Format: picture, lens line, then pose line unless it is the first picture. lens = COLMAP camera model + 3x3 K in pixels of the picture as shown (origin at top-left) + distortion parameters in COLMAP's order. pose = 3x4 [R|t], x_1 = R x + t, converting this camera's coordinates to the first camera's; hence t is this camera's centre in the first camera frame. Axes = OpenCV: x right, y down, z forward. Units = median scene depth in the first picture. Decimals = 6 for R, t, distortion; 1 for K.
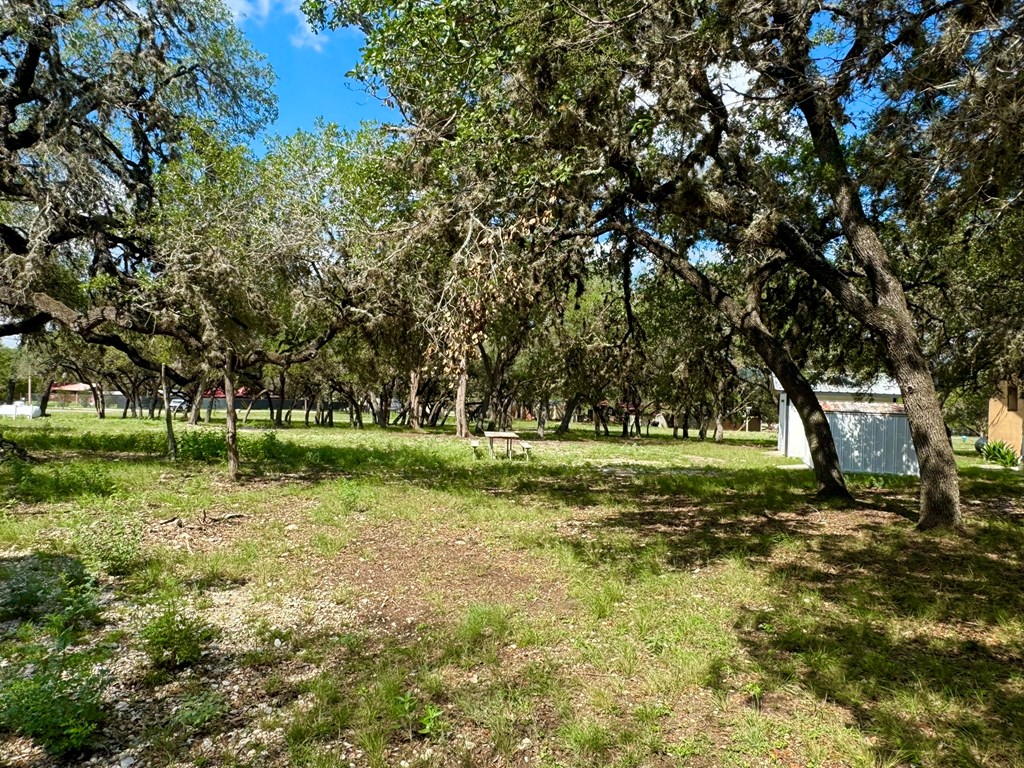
lens RADIAL K [[728.8, 0, 512.0], [0, 728.8, 384.0], [0, 0, 1]] dist [0.006031, 0.001238]
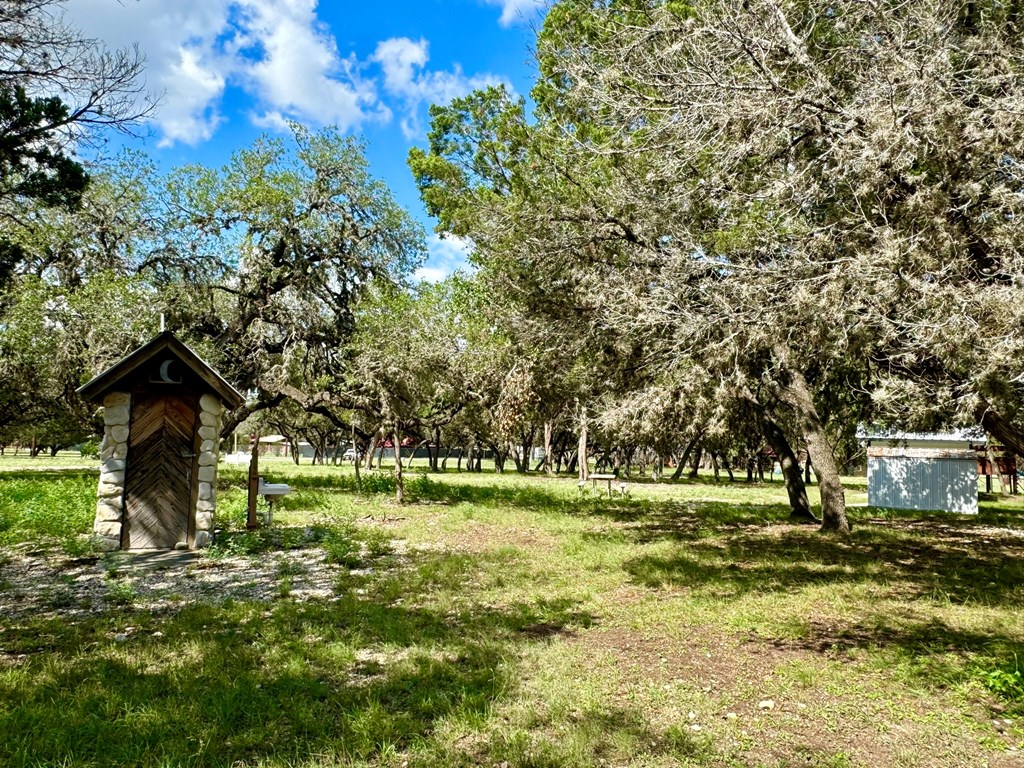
lens RADIAL K [[679.6, 0, 512.0], [0, 679.6, 384.0], [0, 0, 1]] dist [0.004892, 0.000924]
pose [[0.979893, -0.025630, -0.197870, 0.051962], [0.011251, 0.997235, -0.073455, -0.003802], [0.199205, 0.069752, 0.977472, -0.137404]]
